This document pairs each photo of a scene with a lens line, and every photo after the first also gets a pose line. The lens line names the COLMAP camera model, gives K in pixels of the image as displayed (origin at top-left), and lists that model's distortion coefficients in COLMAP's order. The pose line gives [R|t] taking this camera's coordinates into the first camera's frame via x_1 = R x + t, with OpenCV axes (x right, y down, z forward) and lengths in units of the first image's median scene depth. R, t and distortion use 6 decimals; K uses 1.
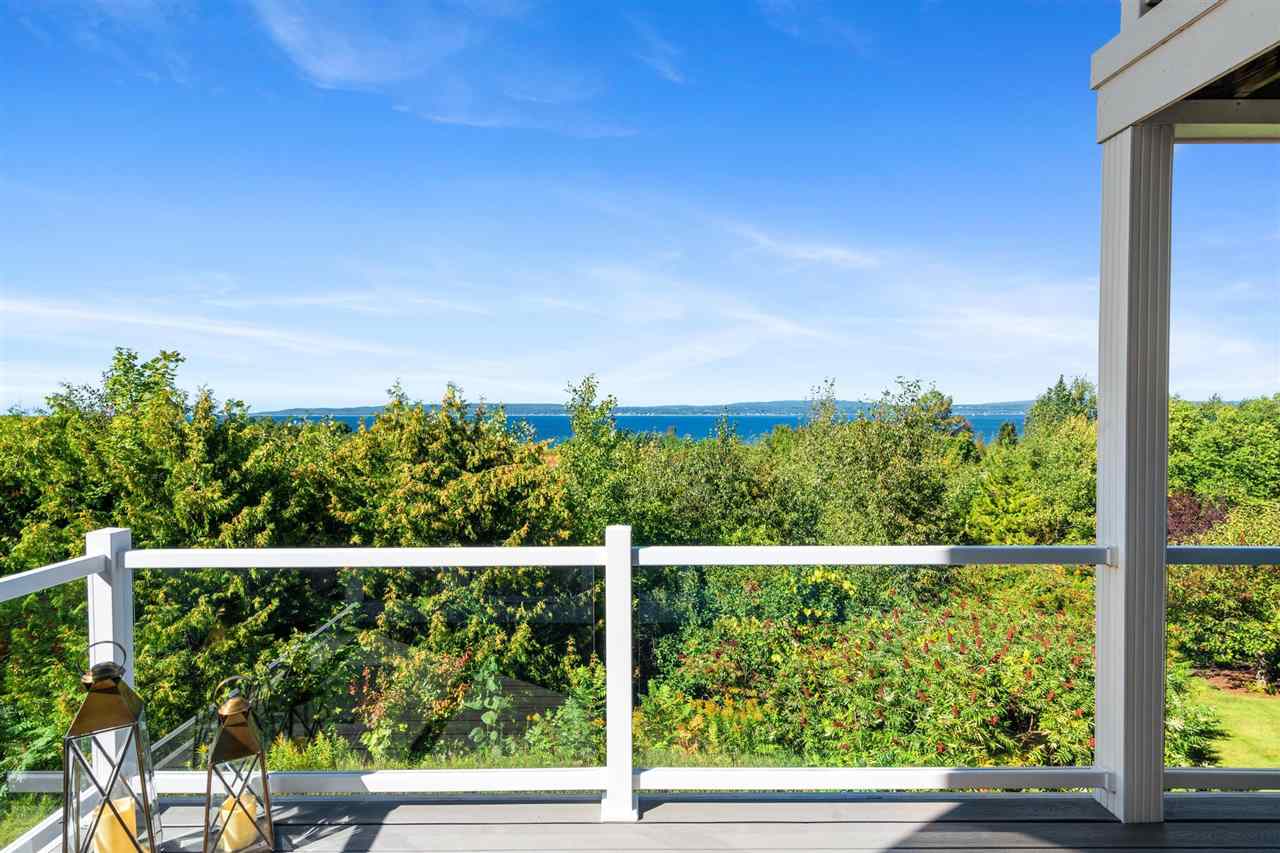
lens RADIAL K [[662.3, 0, 639.1], [0, 662.3, 425.0], [0, 0, 1]] dist [0.000912, 0.000097]
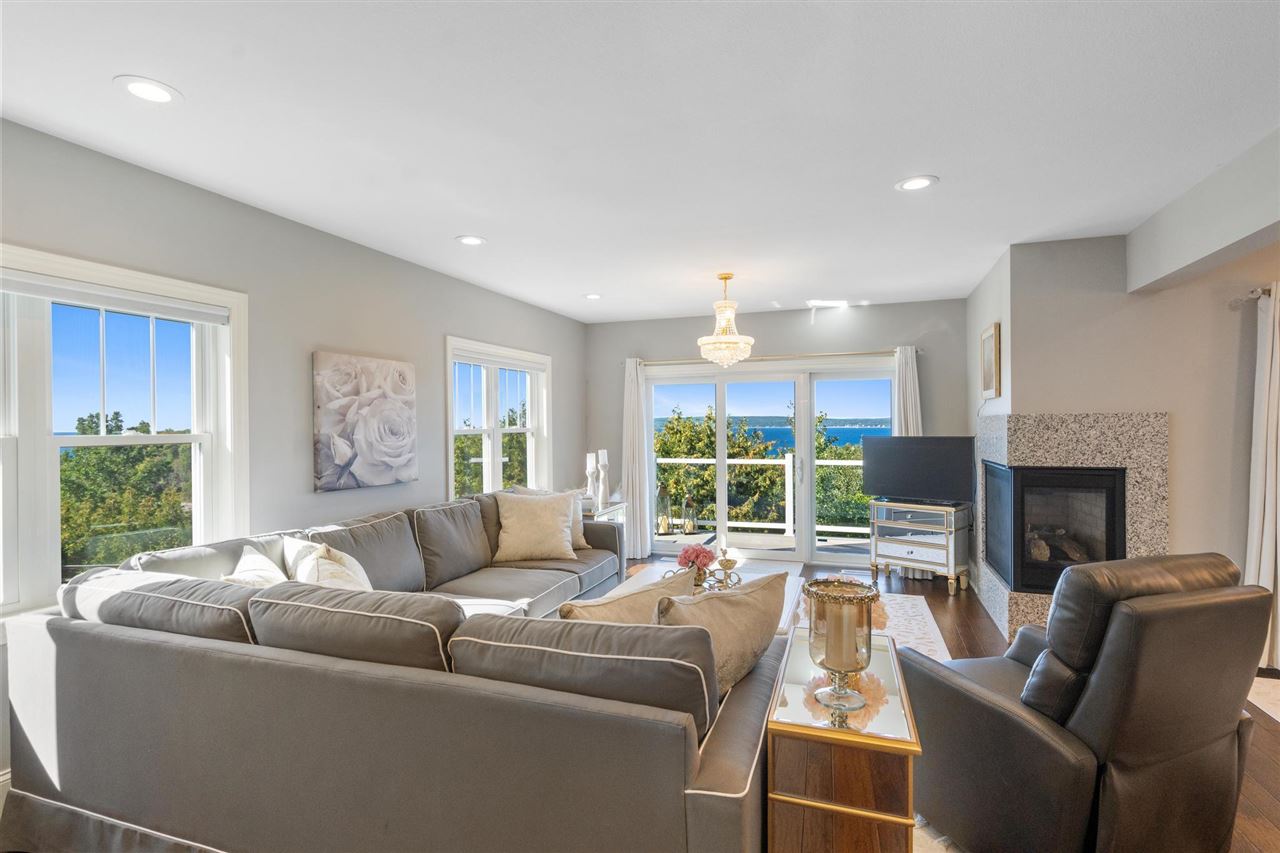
lens RADIAL K [[626.4, 0, 642.5], [0, 626.4, 424.8], [0, 0, 1]] dist [-0.004126, -0.000152]
pose [[0.941356, -0.004771, -0.337382, 0.073465], [-0.001685, 0.999821, -0.018839, 0.013639], [0.337412, 0.018302, 0.941179, -0.487116]]
